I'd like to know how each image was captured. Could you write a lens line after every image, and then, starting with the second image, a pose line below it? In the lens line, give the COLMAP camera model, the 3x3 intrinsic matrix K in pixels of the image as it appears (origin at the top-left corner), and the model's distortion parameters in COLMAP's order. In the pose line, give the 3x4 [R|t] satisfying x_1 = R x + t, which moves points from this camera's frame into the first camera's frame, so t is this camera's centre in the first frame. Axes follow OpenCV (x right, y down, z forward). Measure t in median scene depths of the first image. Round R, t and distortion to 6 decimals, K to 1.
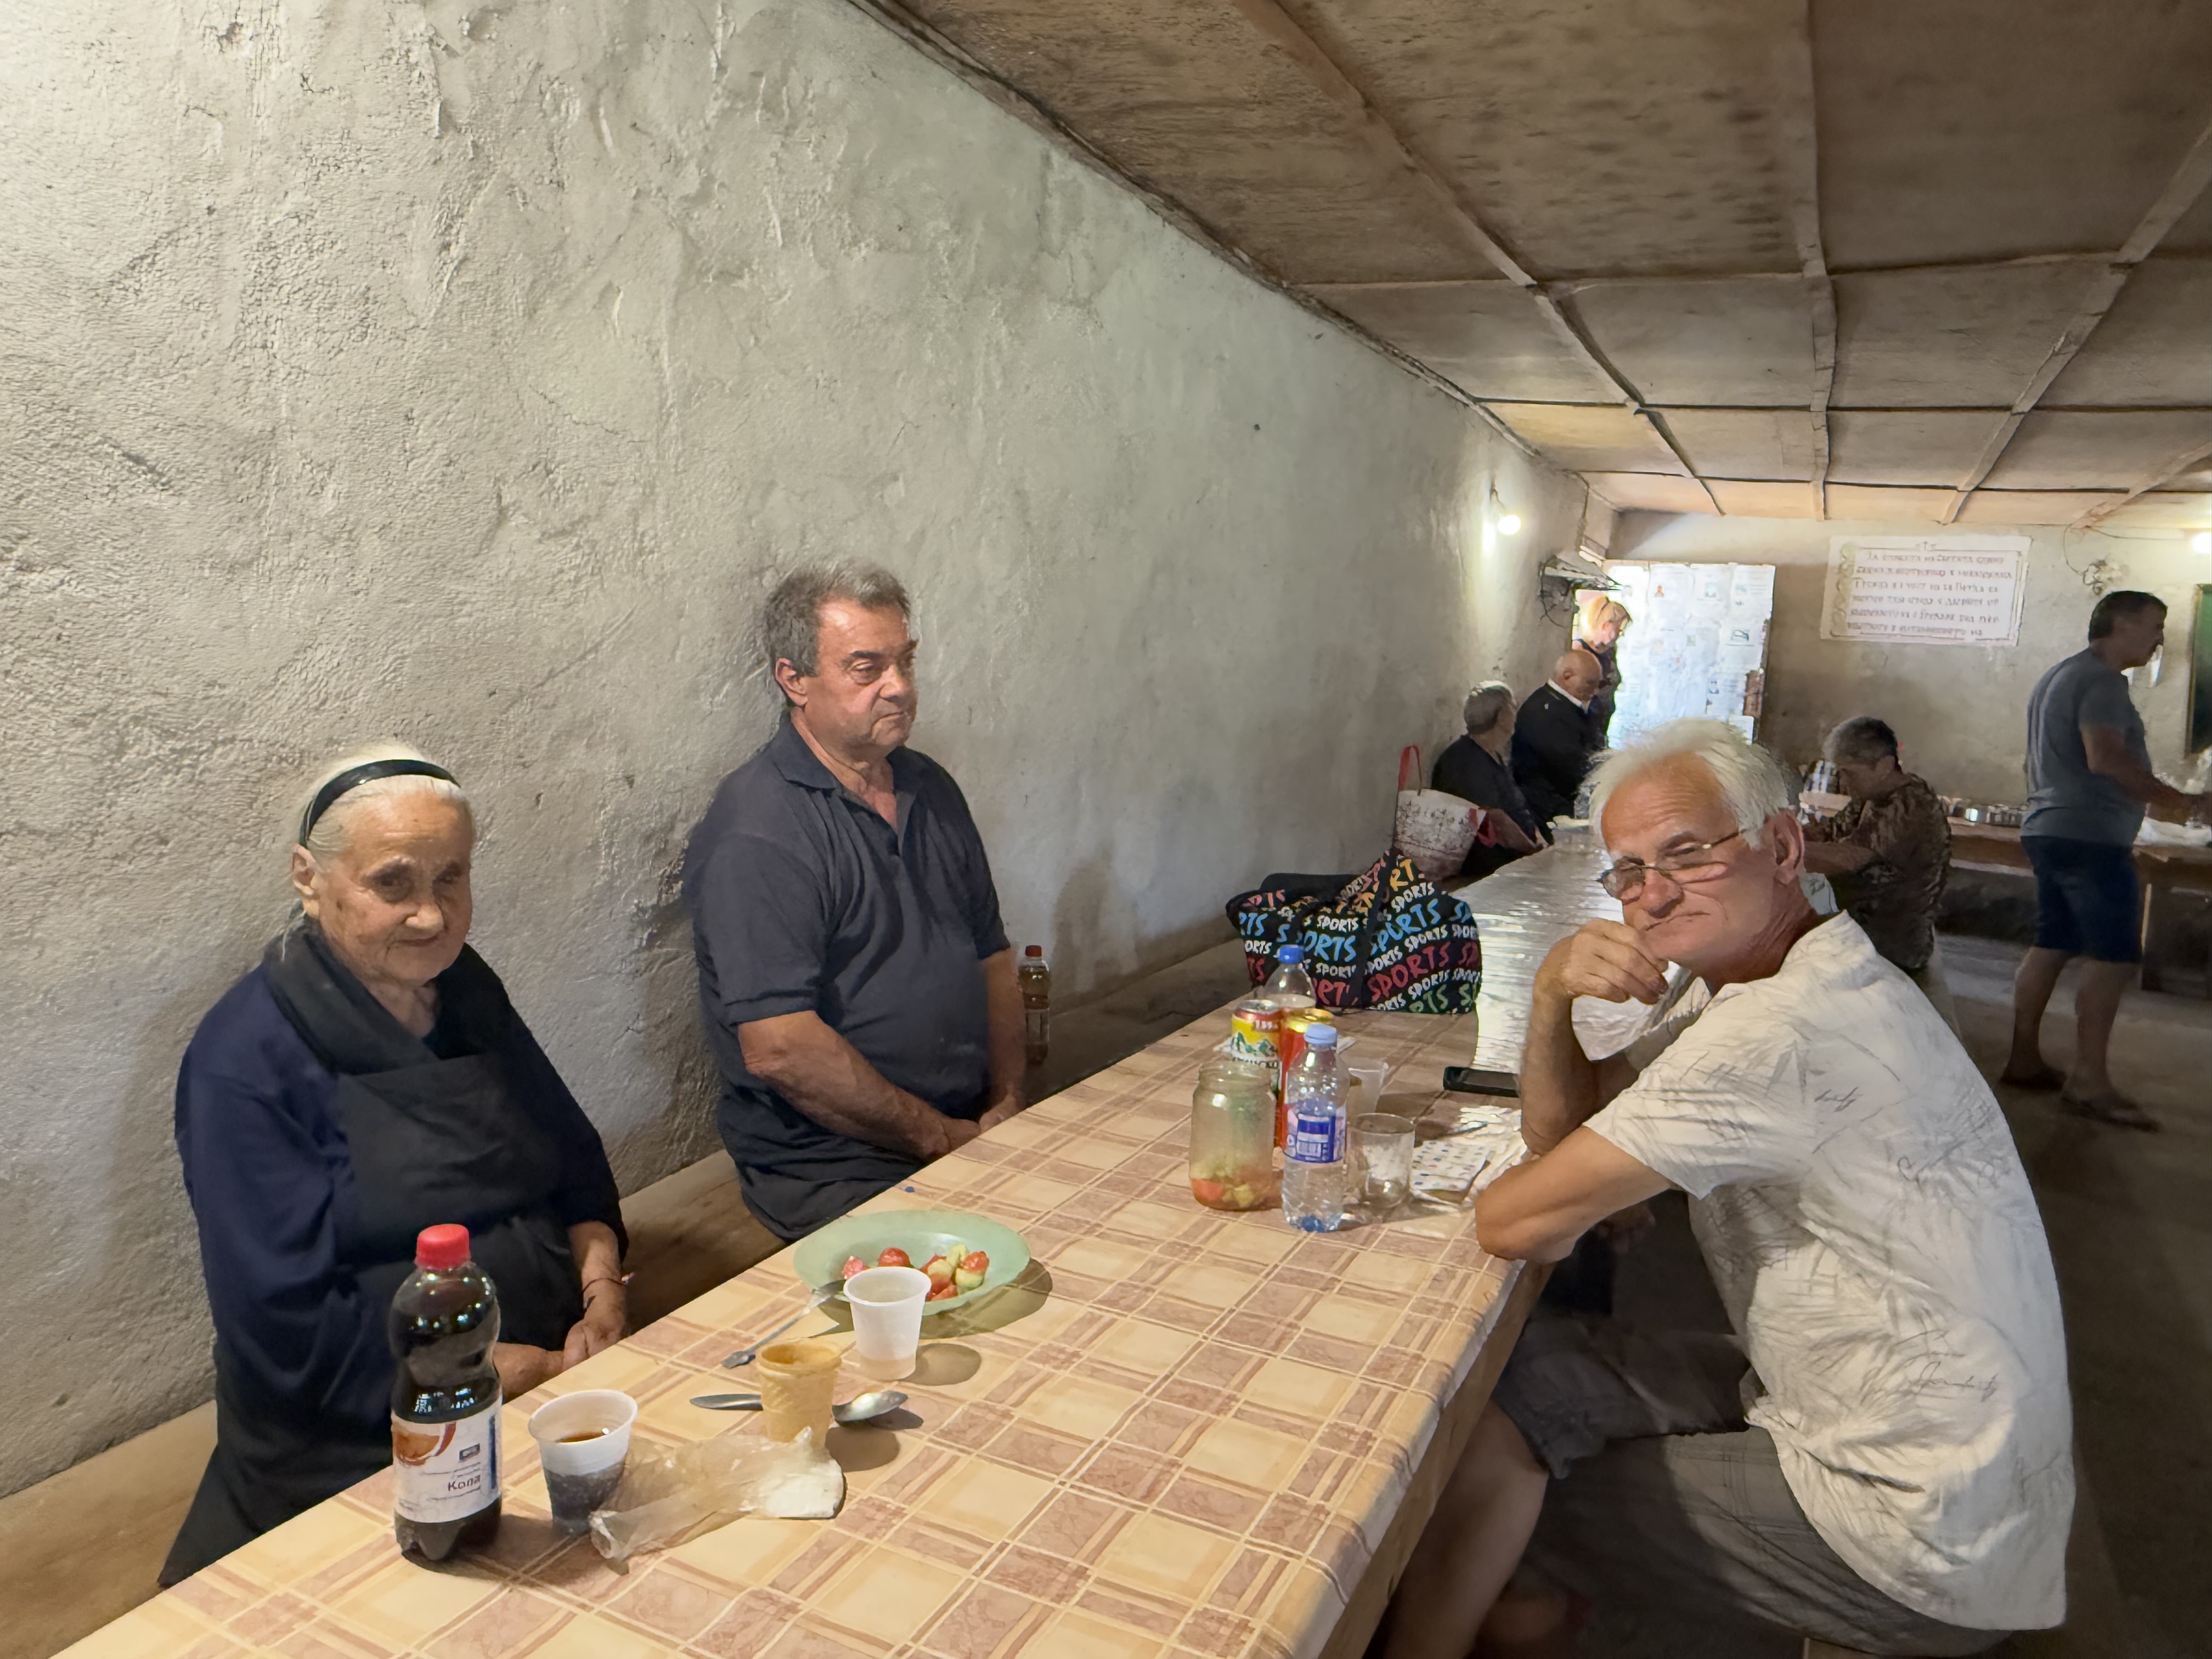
lens RADIAL K [[1513.5, 0, 1170.6], [0, 1513.5, 829.7], [0, 0, 1]] dist [0.003065, 0.004214]
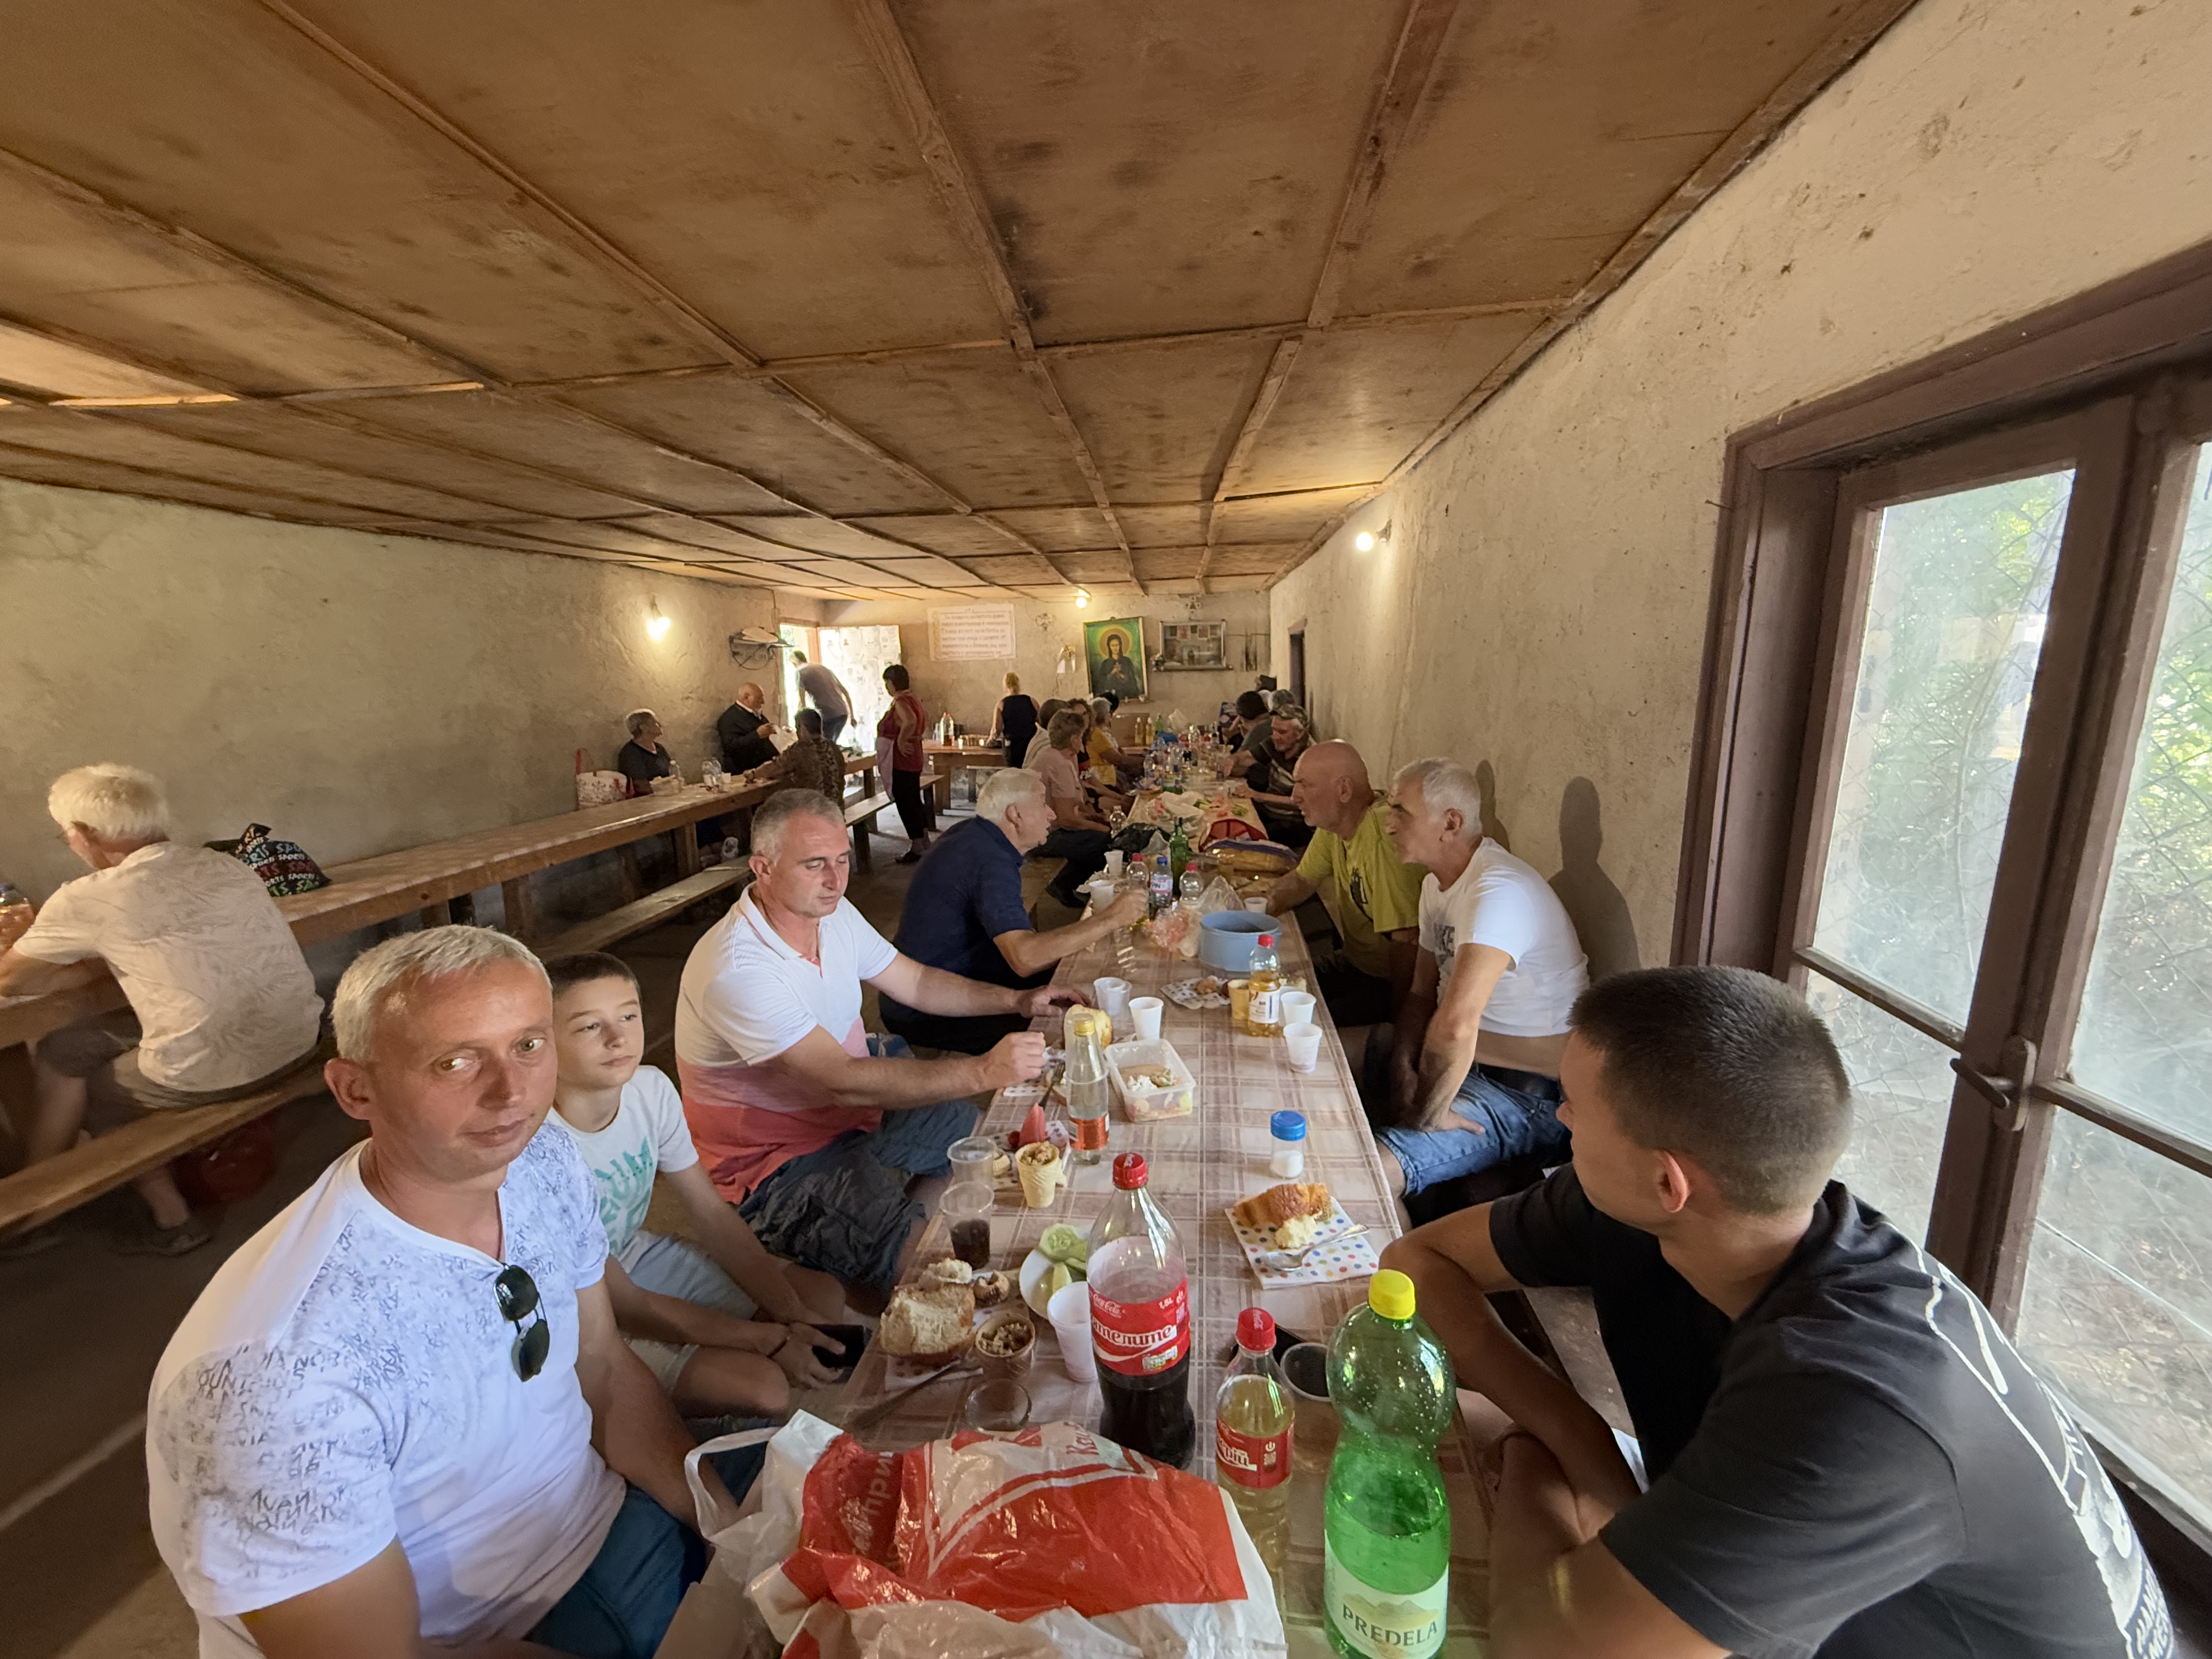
lens RADIAL K [[882.6, 0, 1104.0], [0, 882.6, 826.3], [0, 0, 1]] dist [0.000139, -0.000043]
pose [[0.942578, -0.141286, 0.302630, 0.927013], [0.121783, 0.989124, 0.082475, 0.060775], [-0.310991, -0.040884, 0.949533, -0.550307]]
